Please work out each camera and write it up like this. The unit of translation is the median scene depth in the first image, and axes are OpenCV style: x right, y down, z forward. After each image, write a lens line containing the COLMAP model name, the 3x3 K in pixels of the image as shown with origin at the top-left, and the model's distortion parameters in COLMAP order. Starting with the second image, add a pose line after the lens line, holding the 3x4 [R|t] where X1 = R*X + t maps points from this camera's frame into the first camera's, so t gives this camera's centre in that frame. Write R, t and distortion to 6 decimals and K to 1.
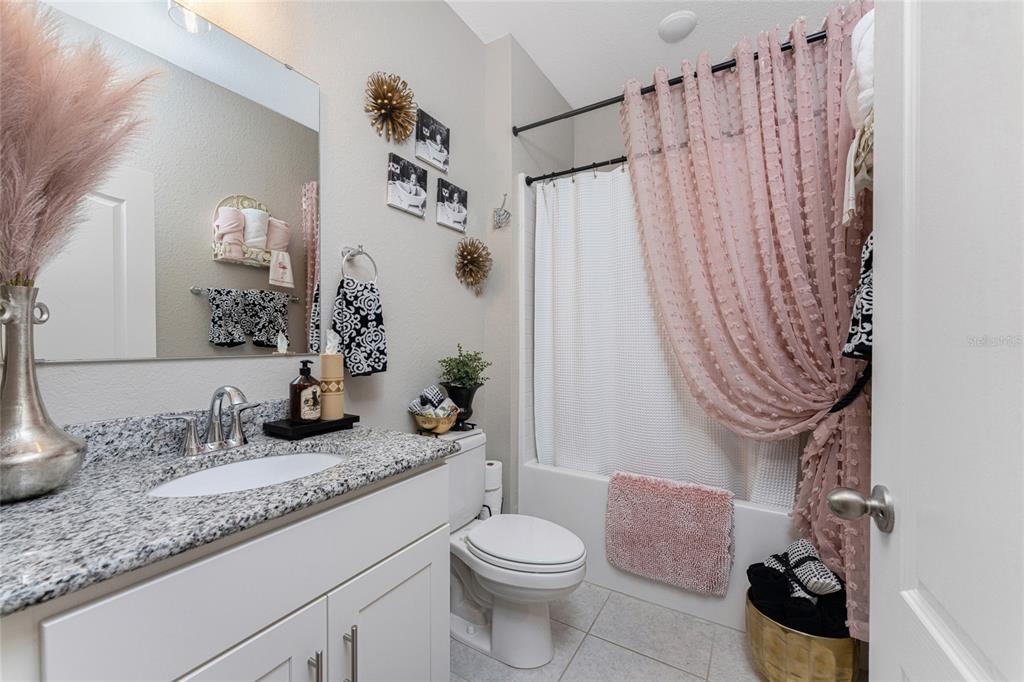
lens RADIAL K [[421.0, 0, 512.9], [0, 421.0, 344.1], [0, 0, 1]] dist [-0.017730, 0.001089]
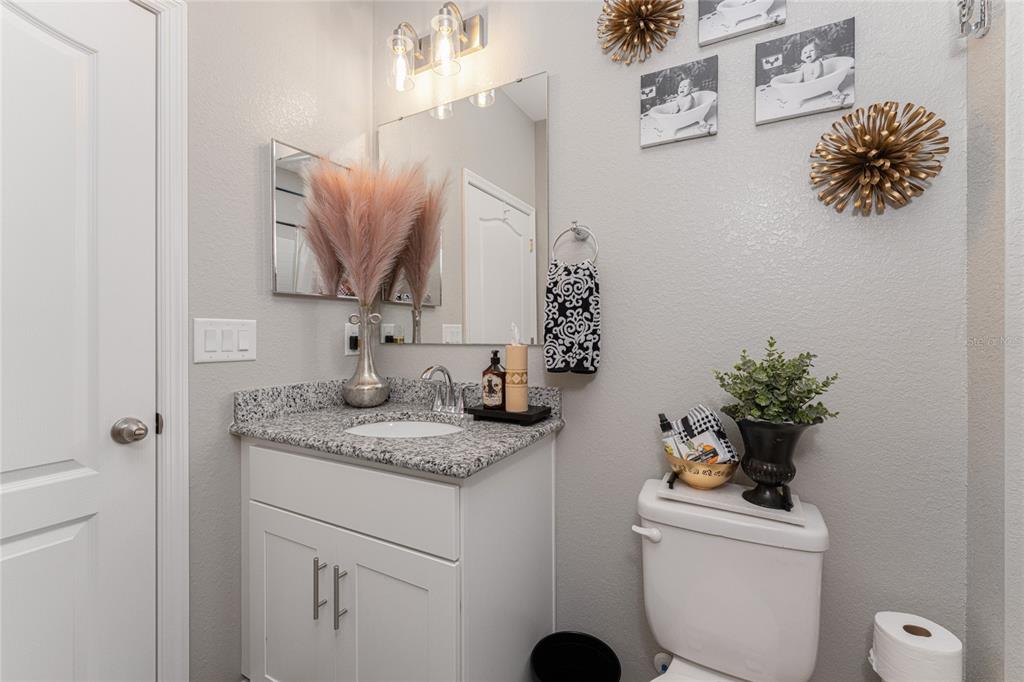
lens RADIAL K [[421.0, 0, 511.4], [0, 421.0, 336.3], [0, 0, 1]] dist [-0.017730, 0.001089]
pose [[0.029048, 0.007784, -0.999548, 0.509303], [-0.002213, 0.999968, 0.007723, -0.005277], [0.999576, 0.001988, 0.029064, 0.867512]]
